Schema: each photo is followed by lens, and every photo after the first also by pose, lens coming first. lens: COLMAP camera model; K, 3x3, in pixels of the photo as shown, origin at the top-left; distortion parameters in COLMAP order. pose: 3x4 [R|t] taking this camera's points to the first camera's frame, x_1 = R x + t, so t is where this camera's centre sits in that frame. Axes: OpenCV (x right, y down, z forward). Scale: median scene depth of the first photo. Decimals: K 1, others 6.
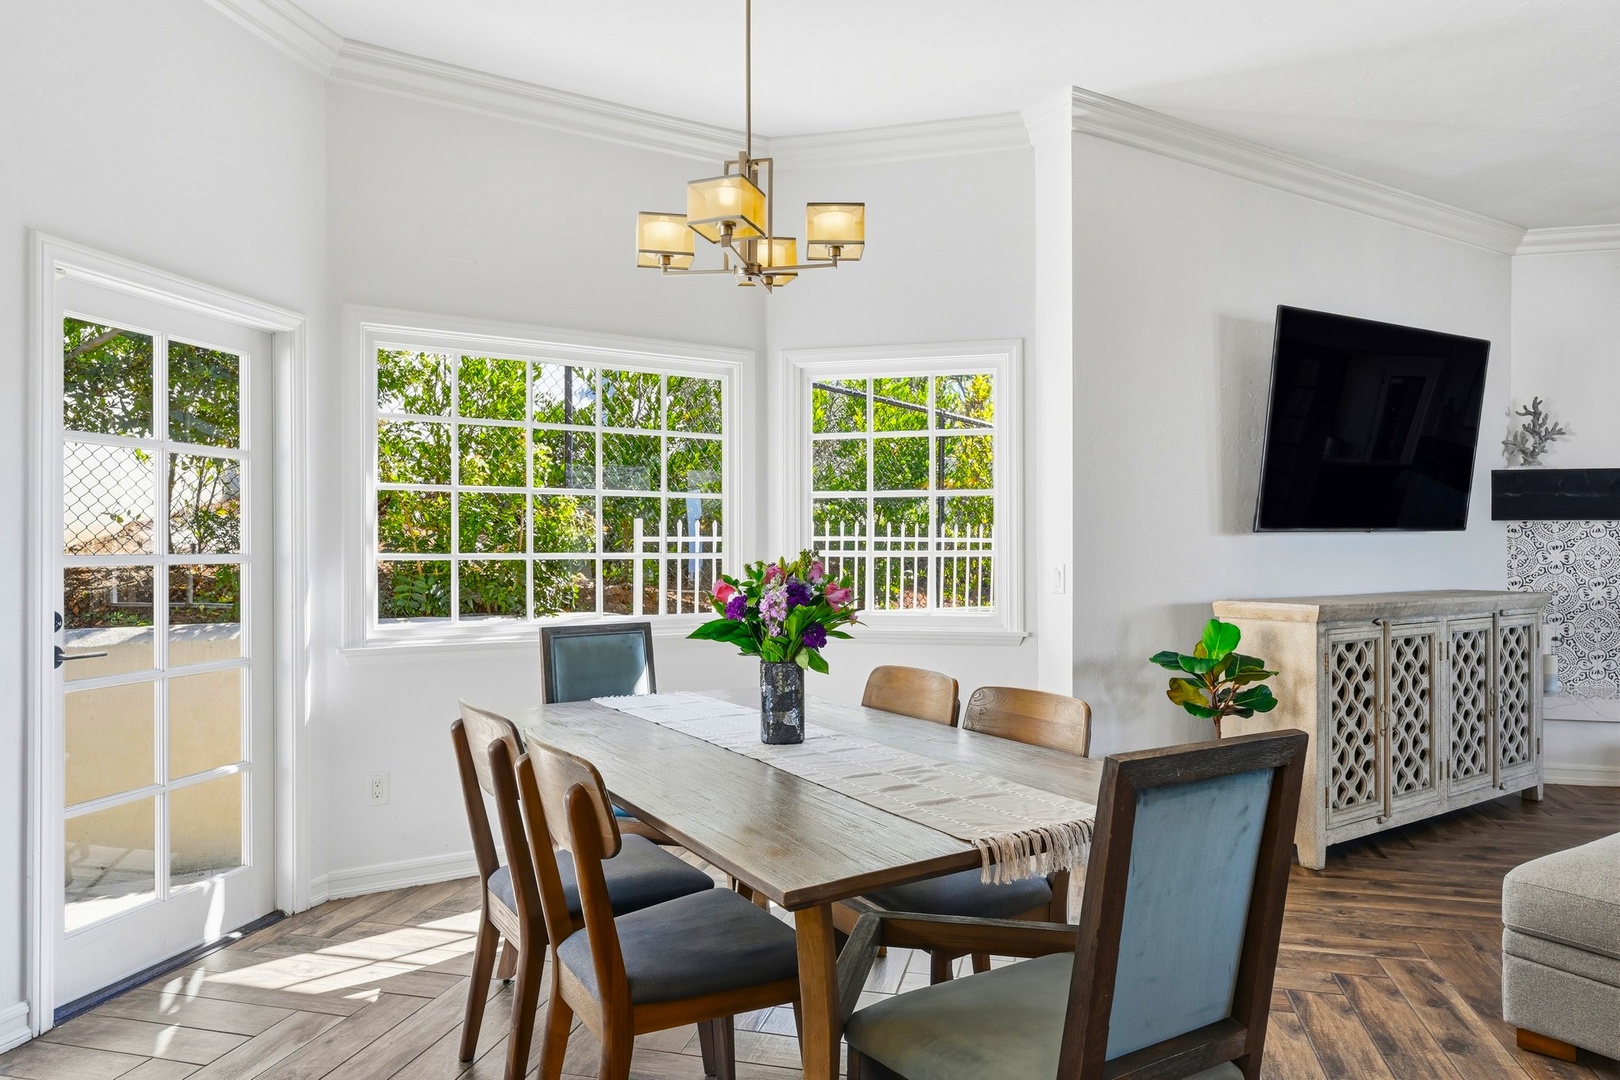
lens RADIAL K [[1031.6, 0, 806.8], [0, 1031.6, 548.3], [0, 0, 1]] dist [0.012140, 0.002307]
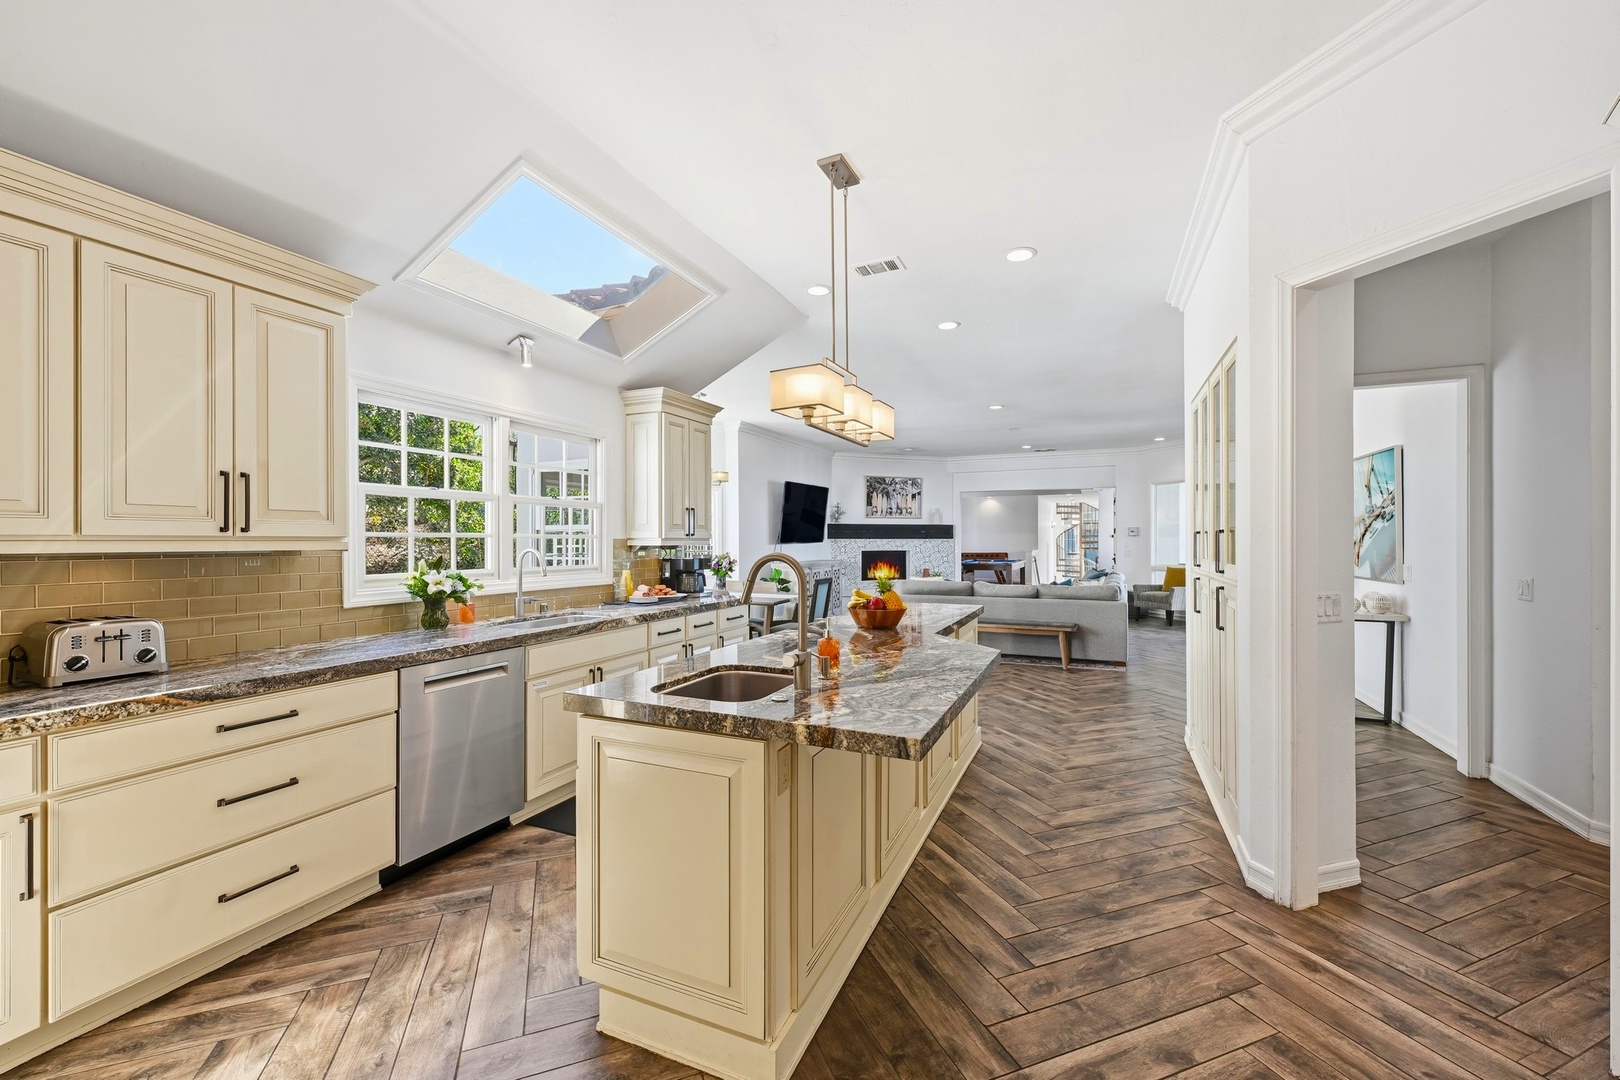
lens RADIAL K [[648.2, 0, 806.9], [0, 648.2, 540.7], [0, 0, 1]] dist [0.007187, -0.000105]
pose [[0.822430, -0.001623, 0.568864, -0.576624], [0.002745, 0.999996, -0.001115, -0.019312], [-0.568860, 0.002478, 0.822431, -0.669642]]
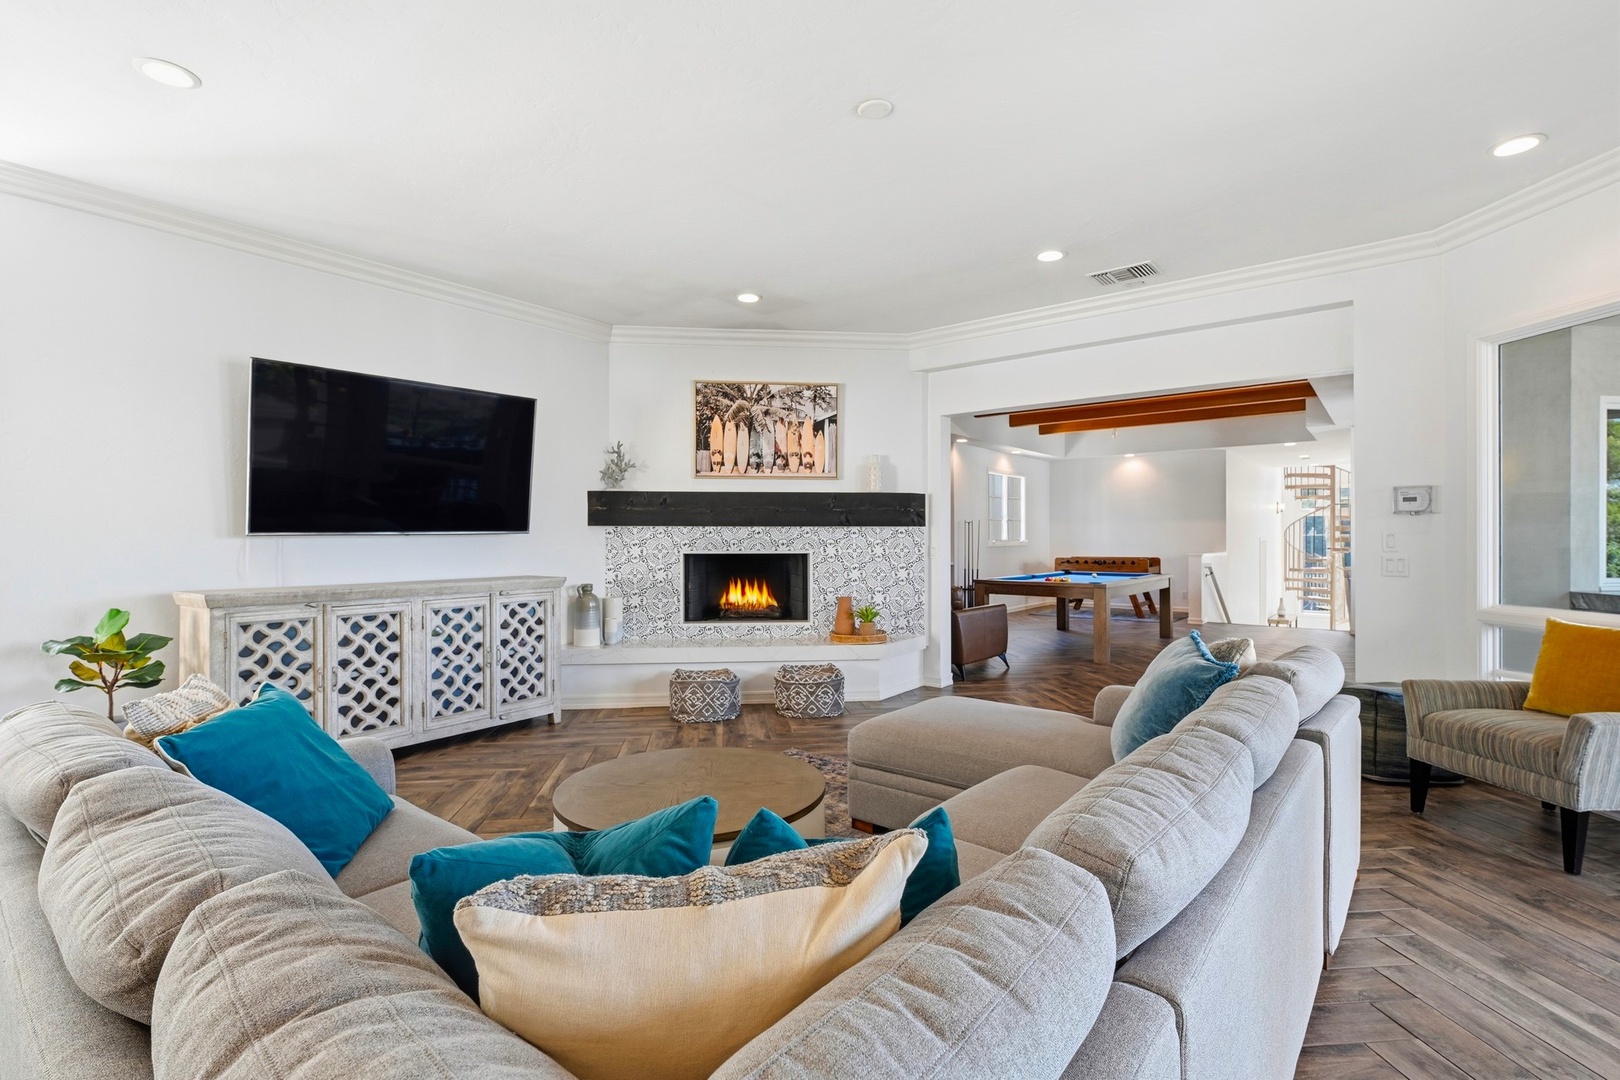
lens RADIAL K [[727.9, 0, 817.8], [0, 727.9, 545.6], [0, 0, 1]] dist [0.002520, -0.000037]
pose [[0.939372, -0.003518, 0.342880, 0.618318], [0.001270, 0.999976, 0.006781, -0.006315], [-0.342896, -0.005934, 0.939355, -0.054783]]
